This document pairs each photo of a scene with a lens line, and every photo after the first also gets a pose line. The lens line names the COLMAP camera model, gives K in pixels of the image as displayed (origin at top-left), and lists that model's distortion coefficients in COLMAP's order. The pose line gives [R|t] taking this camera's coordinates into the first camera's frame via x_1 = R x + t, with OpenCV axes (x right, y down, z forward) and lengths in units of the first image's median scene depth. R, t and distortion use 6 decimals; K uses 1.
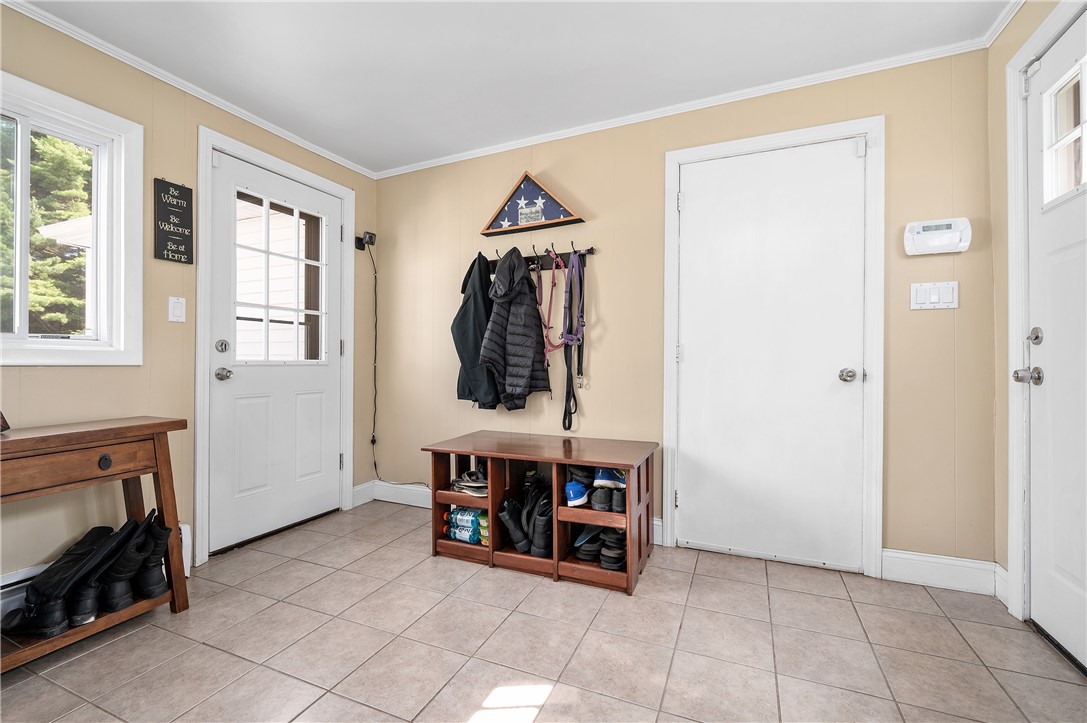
lens RADIAL K [[489.4, 0, 549.2], [0, 489.4, 359.9], [0, 0, 1]] dist [-0.001176, -0.000090]
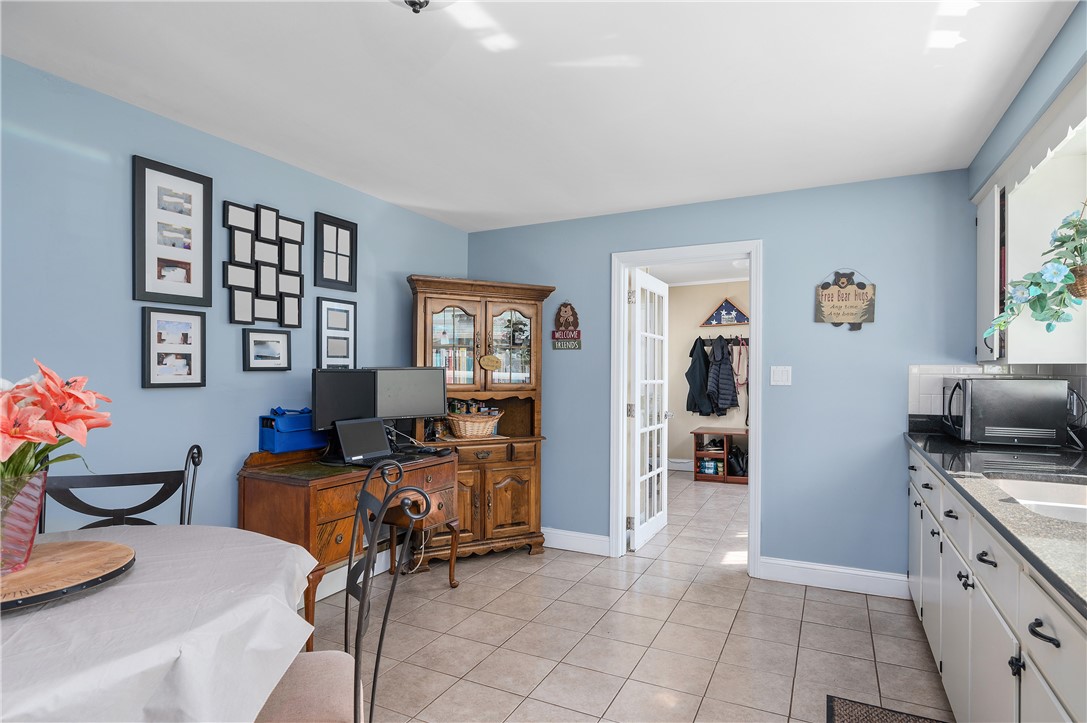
lens RADIAL K [[593.9, 0, 546.5], [0, 593.9, 374.4], [0, 0, 1]] dist [0.036376, 0.000102]
pose [[0.997752, -0.007979, -0.066540, -0.625216], [0.008381, 0.999948, 0.005774, -0.089882], [0.066491, -0.006319, 0.997767, -1.499219]]
